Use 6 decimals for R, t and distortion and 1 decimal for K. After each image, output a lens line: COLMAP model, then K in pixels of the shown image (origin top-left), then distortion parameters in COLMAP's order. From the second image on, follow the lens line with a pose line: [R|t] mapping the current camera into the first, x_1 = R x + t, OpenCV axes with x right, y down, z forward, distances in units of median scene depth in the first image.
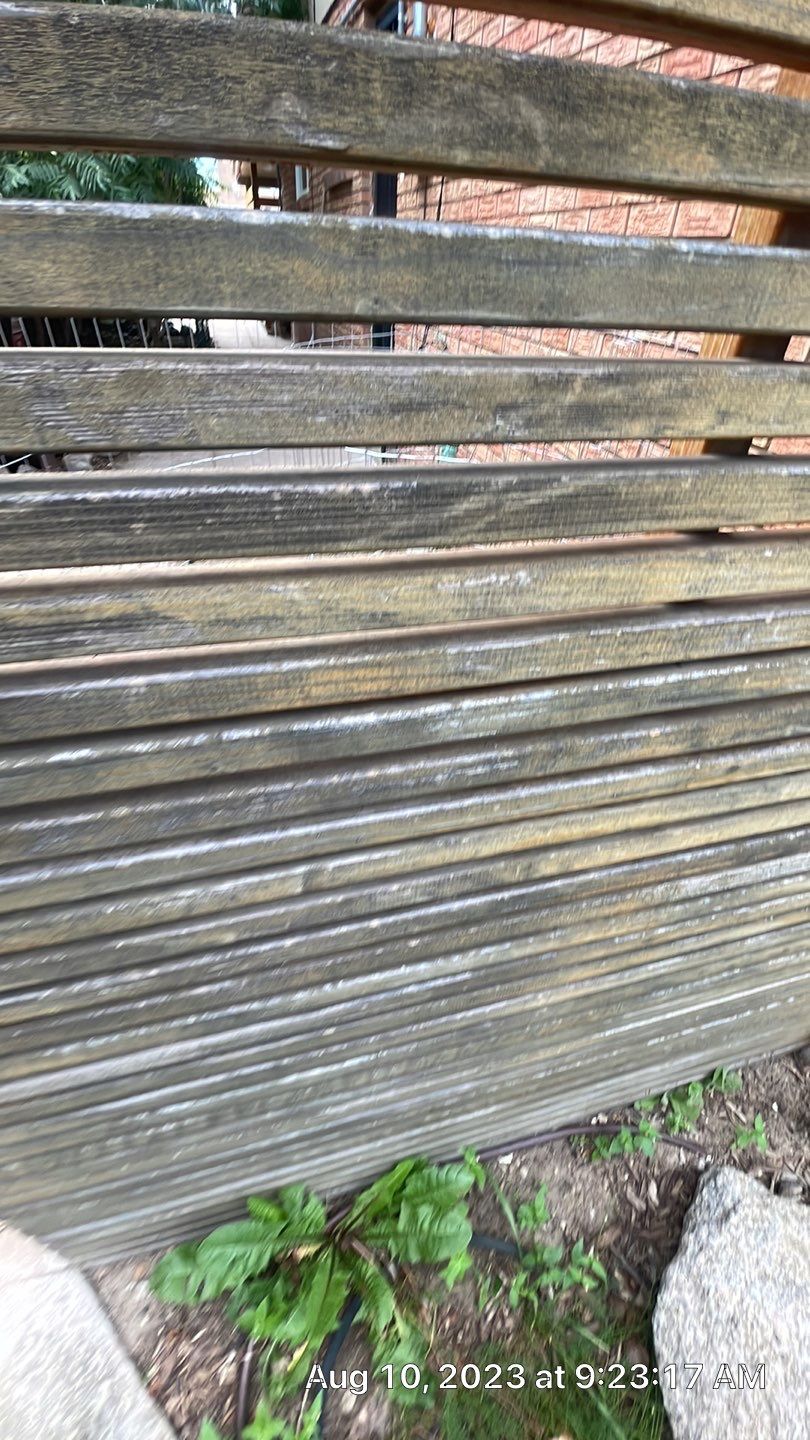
lens RADIAL K [[574.9, 0, 405.1], [0, 574.9, 722.7], [0, 0, 1]] dist [-0.012473, -0.004581]
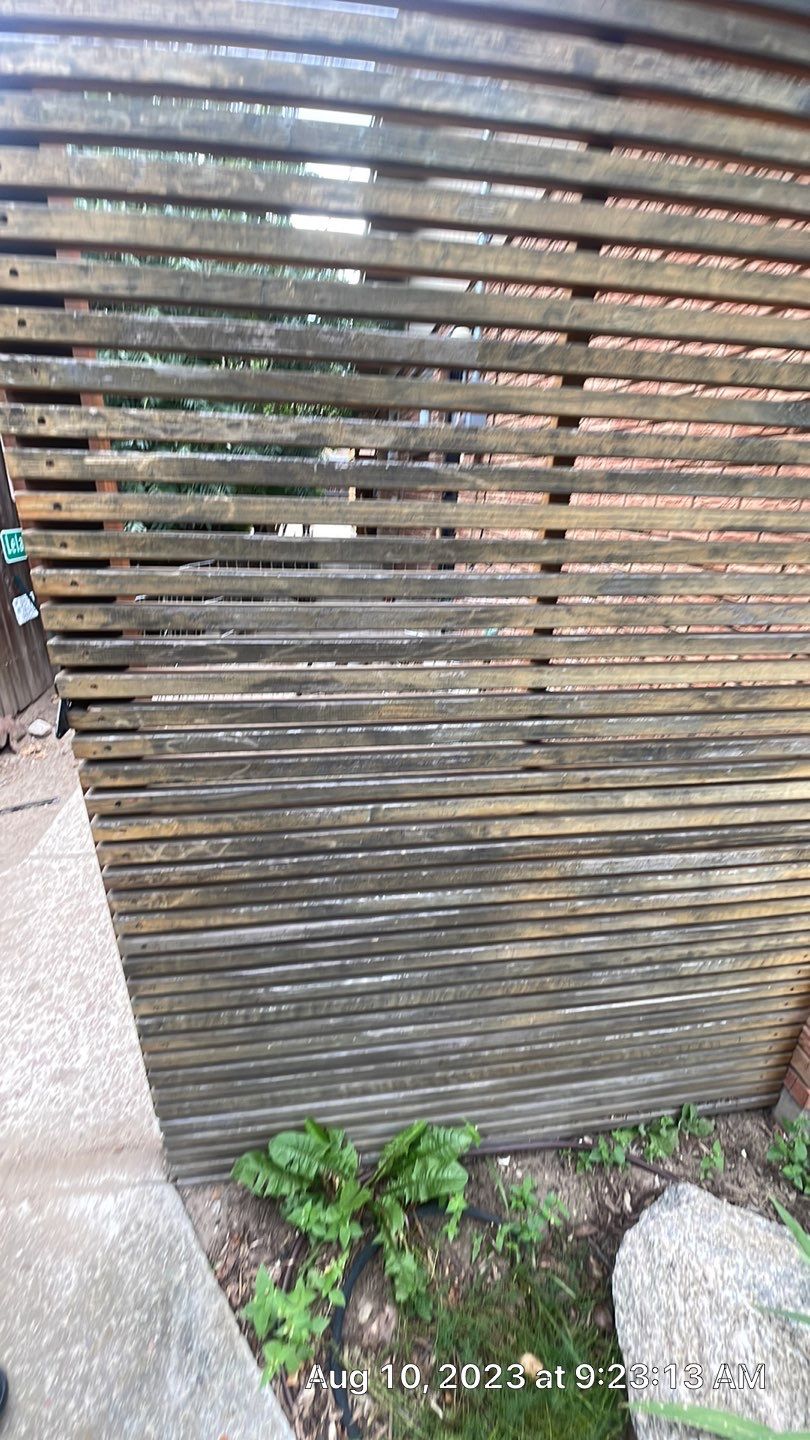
lens RADIAL K [[574.9, 0, 406.1], [0, 574.9, 719.3], [0, 0, 1]] dist [-0.012473, -0.004581]
pose [[0.993616, 0.028523, -0.109150, 0.096854], [-0.059674, 0.953959, -0.293941, 0.305532], [0.095740, 0.298578, 0.949571, -0.618189]]
